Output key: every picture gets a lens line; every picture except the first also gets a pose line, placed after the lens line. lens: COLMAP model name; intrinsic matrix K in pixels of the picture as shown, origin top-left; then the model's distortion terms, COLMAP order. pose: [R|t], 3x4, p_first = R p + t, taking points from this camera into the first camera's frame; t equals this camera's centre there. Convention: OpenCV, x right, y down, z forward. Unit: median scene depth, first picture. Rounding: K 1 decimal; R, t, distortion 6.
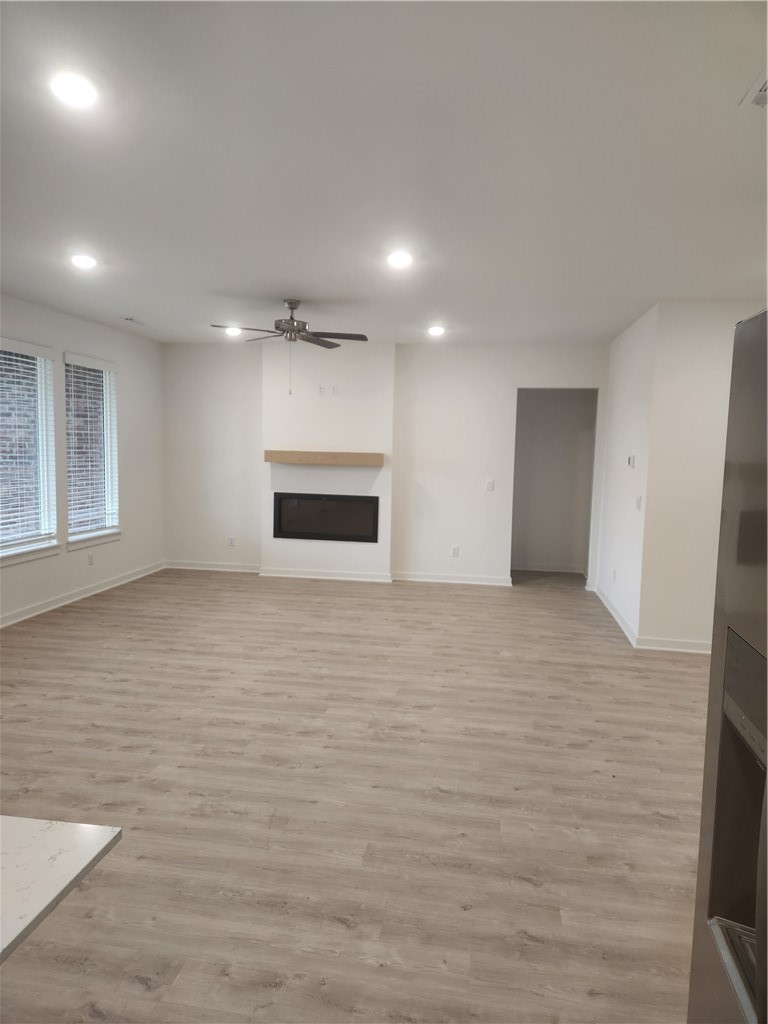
lens RADIAL K [[689.9, 0, 384.8], [0, 689.9, 506.6], [0, 0, 1]] dist [0.079748, -0.074247]
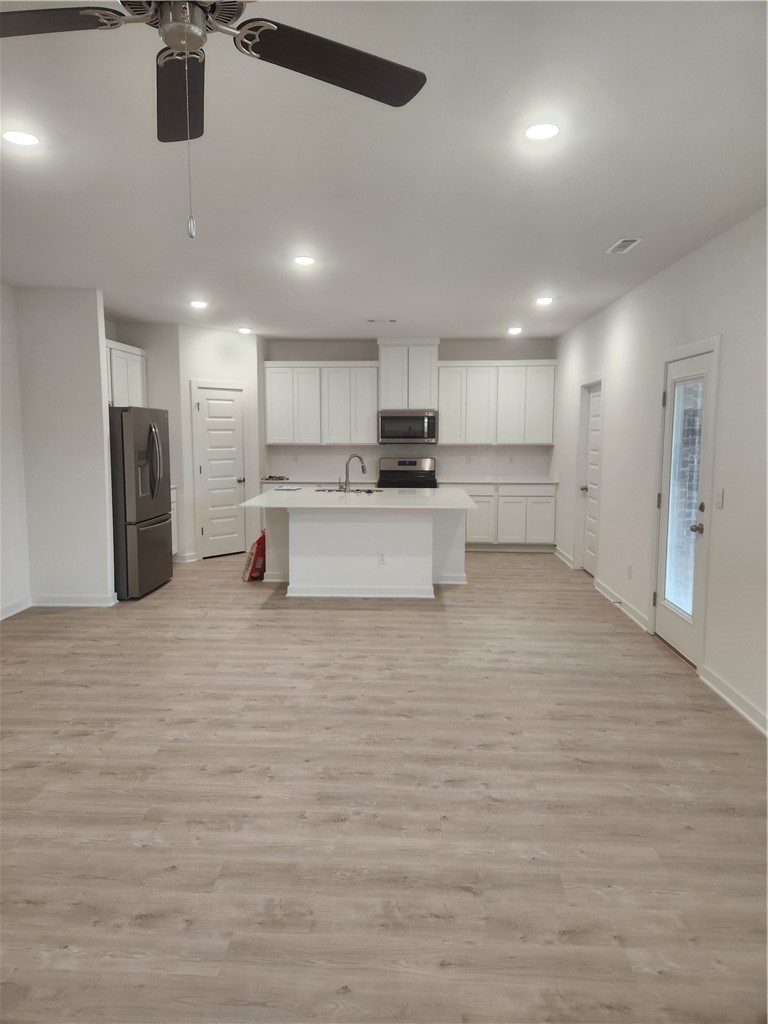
lens RADIAL K [[689.9, 0, 384.8], [0, 689.9, 506.6], [0, 0, 1]] dist [0.079748, -0.074247]
pose [[-0.993009, -0.013072, -0.117315, -0.238842], [-0.036035, 0.979978, 0.195820, -0.153184], [0.112406, 0.198679, -0.973597, 1.701547]]
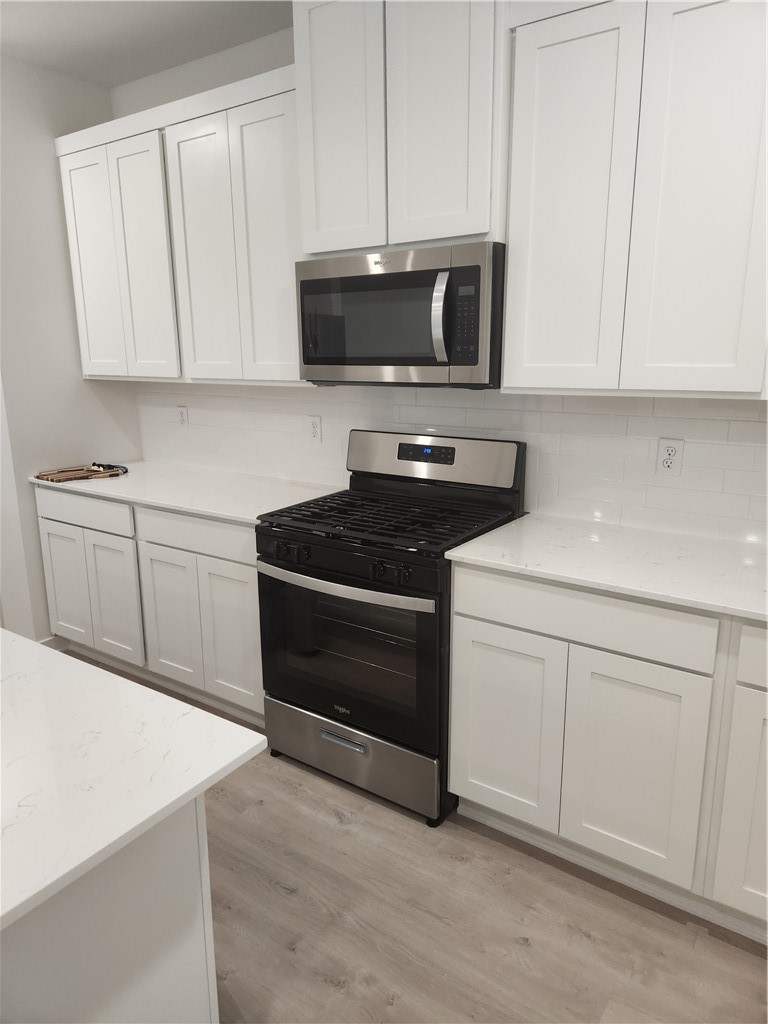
lens RADIAL K [[689.9, 0, 384.8], [0, 689.9, 506.6], [0, 0, 1]] dist [0.079748, -0.074247]
pose [[-0.898691, -0.113417, 0.423665, -0.787221], [0.027336, 0.949622, 0.312204, -0.013866], [-0.437731, 0.292156, -0.850316, 0.139270]]
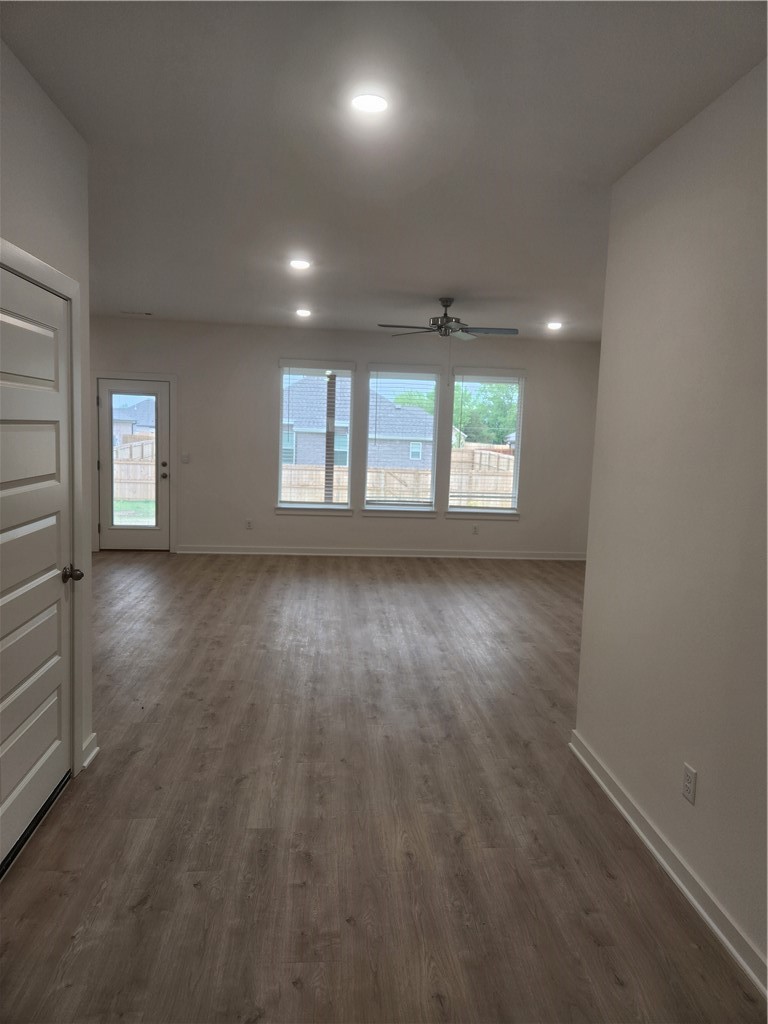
lens RADIAL K [[689.9, 0, 384.8], [0, 689.9, 506.6], [0, 0, 1]] dist [0.079748, -0.074247]
pose [[0.247439, 0.092319, -0.964495, 1.183511], [-0.115512, 0.991161, 0.065237, -0.045200], [0.961993, 0.095269, 0.255916, 0.854632]]
